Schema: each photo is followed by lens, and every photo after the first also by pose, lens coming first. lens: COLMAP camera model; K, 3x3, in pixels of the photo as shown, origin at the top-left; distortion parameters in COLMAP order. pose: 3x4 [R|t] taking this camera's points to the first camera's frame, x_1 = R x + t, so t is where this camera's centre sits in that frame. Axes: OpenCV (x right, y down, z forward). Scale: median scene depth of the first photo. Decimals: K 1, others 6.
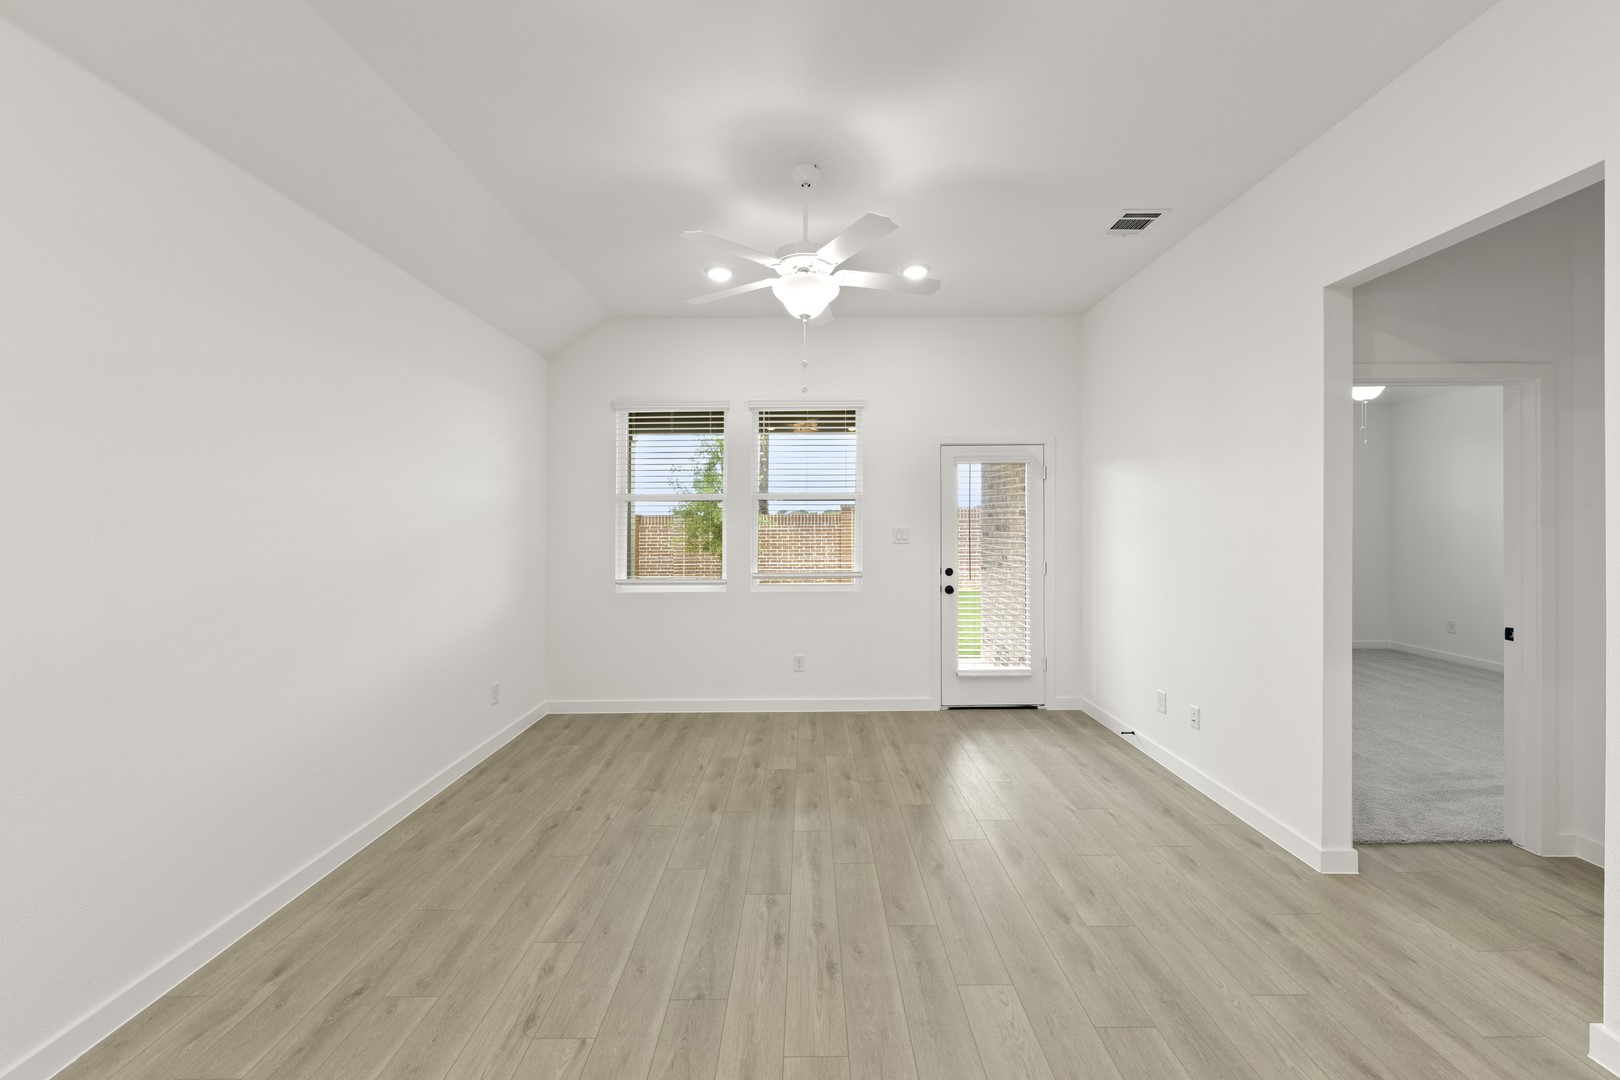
lens RADIAL K [[577.3, 0, 819.5], [0, 577.3, 530.2], [0, 0, 1]] dist [0.009748, -0.004485]
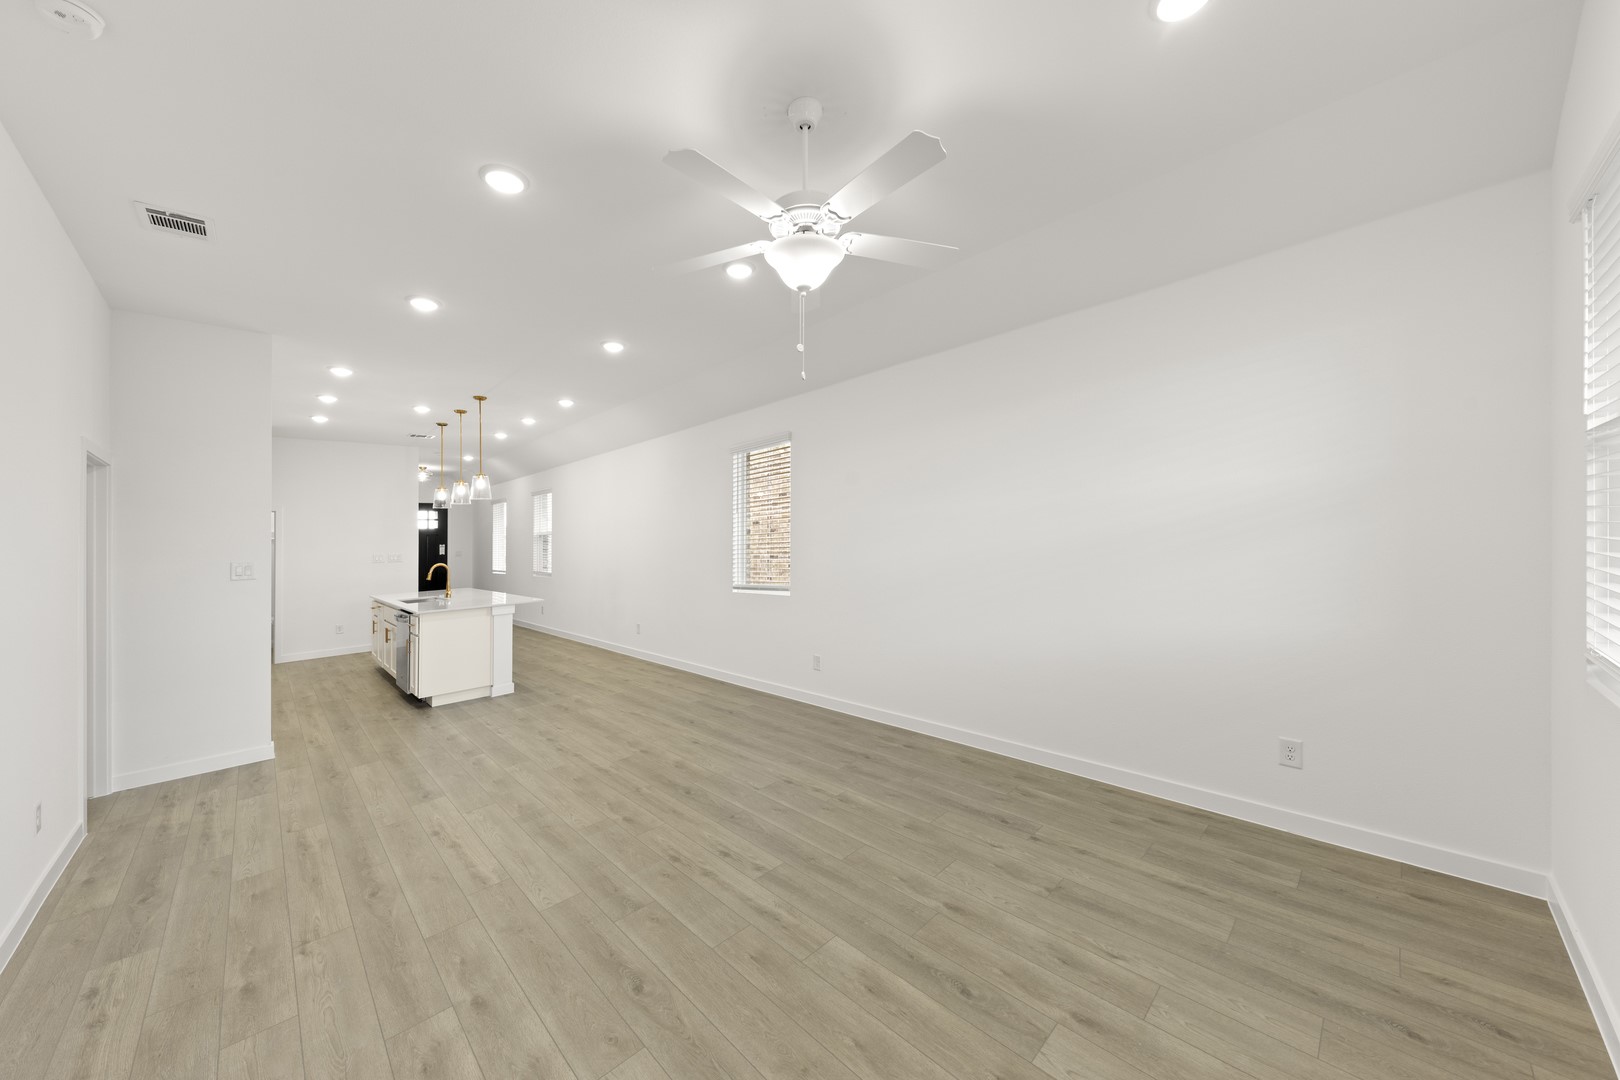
lens RADIAL K [[577.3, 0, 819.5], [0, 577.3, 530.2], [0, 0, 1]] dist [0.009748, -0.004485]
pose [[-0.715960, 0.025391, -0.697680, 0.422960], [0.032576, 0.999465, 0.002944, -0.021566], [0.697381, -0.020620, -0.716404, 1.313008]]
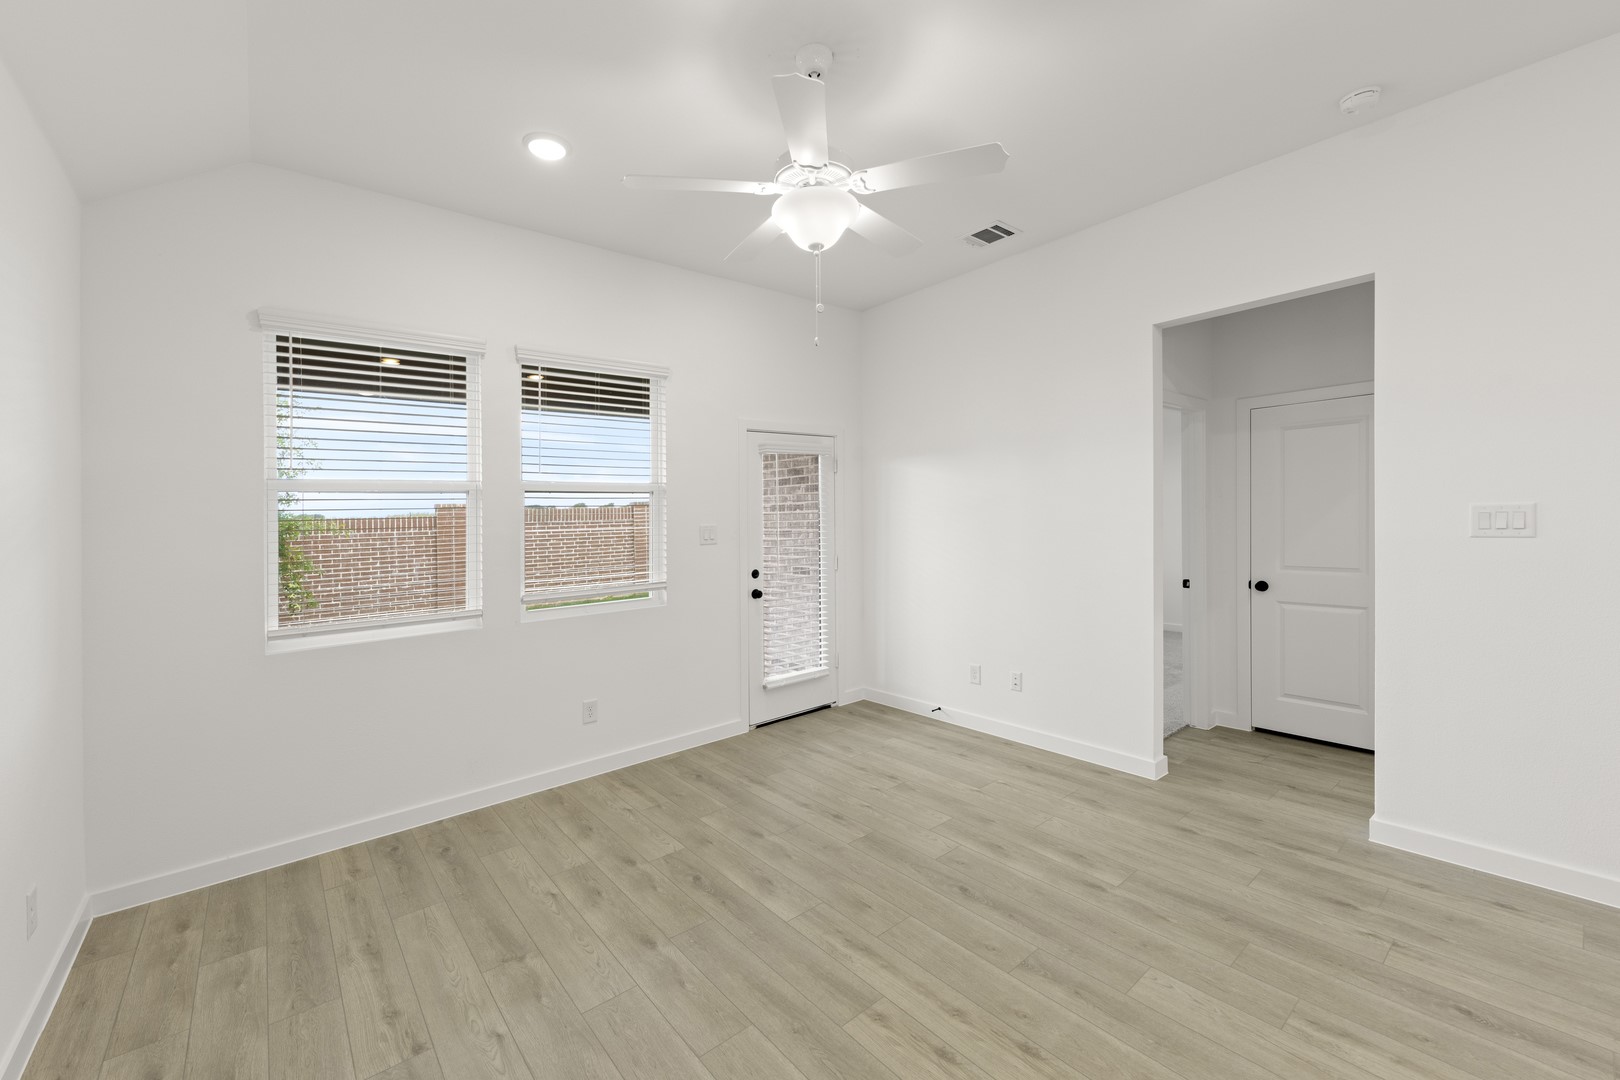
lens RADIAL K [[622.9, 0, 801.7], [0, 622.9, 531.9], [0, 0, 1]] dist [0.015192, -0.008071]
pose [[0.789126, -0.032330, 0.613380, -0.437004], [0.033263, 0.999398, 0.009883, 0.000485], [-0.613331, 0.012604, 0.789726, 0.280699]]
